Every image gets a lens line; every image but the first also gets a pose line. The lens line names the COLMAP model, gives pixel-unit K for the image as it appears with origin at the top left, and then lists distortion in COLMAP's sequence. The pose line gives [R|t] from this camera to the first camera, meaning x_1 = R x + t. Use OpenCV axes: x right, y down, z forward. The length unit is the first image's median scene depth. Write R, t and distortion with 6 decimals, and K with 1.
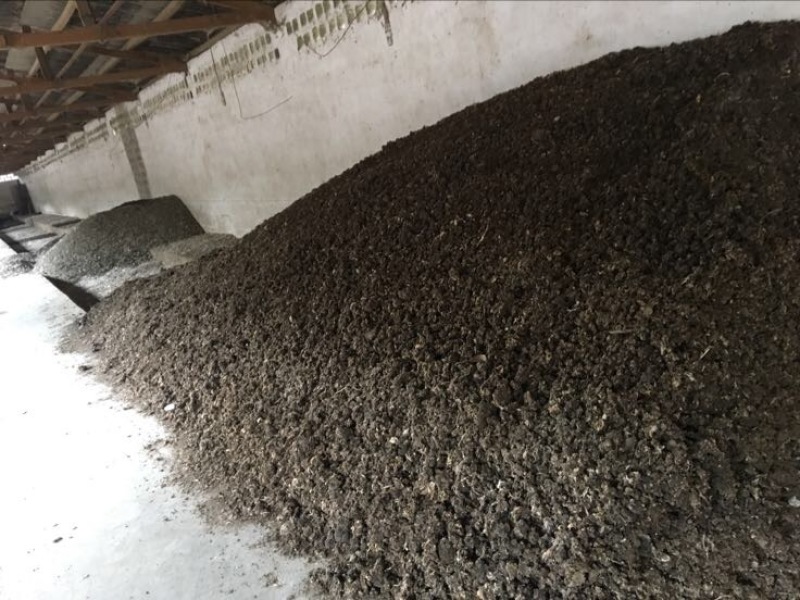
lens RADIAL K [[667.3, 0, 399.1], [0, 667.3, 296.0], [0, 0, 1]] dist [0.075534, -0.089474]
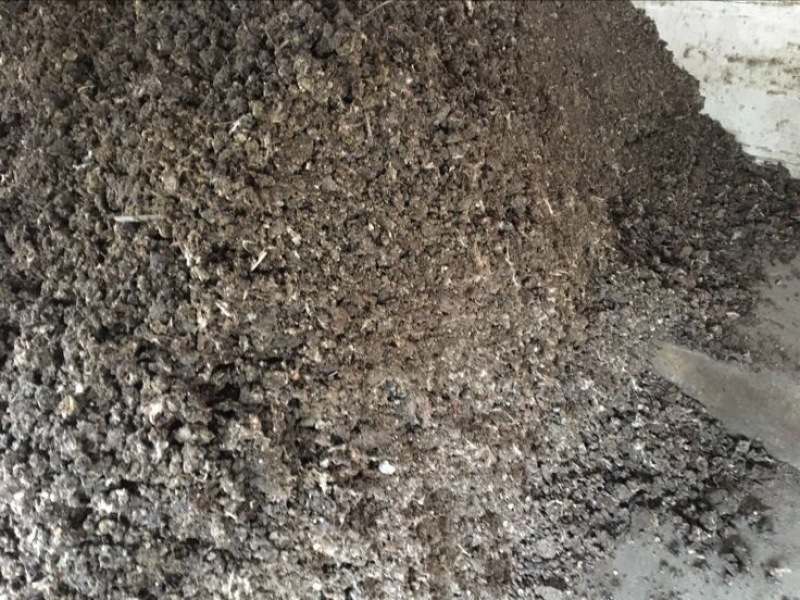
lens RADIAL K [[667.3, 0, 399.1], [0, 667.3, 296.0], [0, 0, 1]] dist [0.075534, -0.089474]
pose [[0.931059, -0.098728, 0.351256, 0.356859], [-0.016418, 0.950384, 0.310646, -0.069341], [-0.364498, -0.294997, 0.883243, 0.427280]]
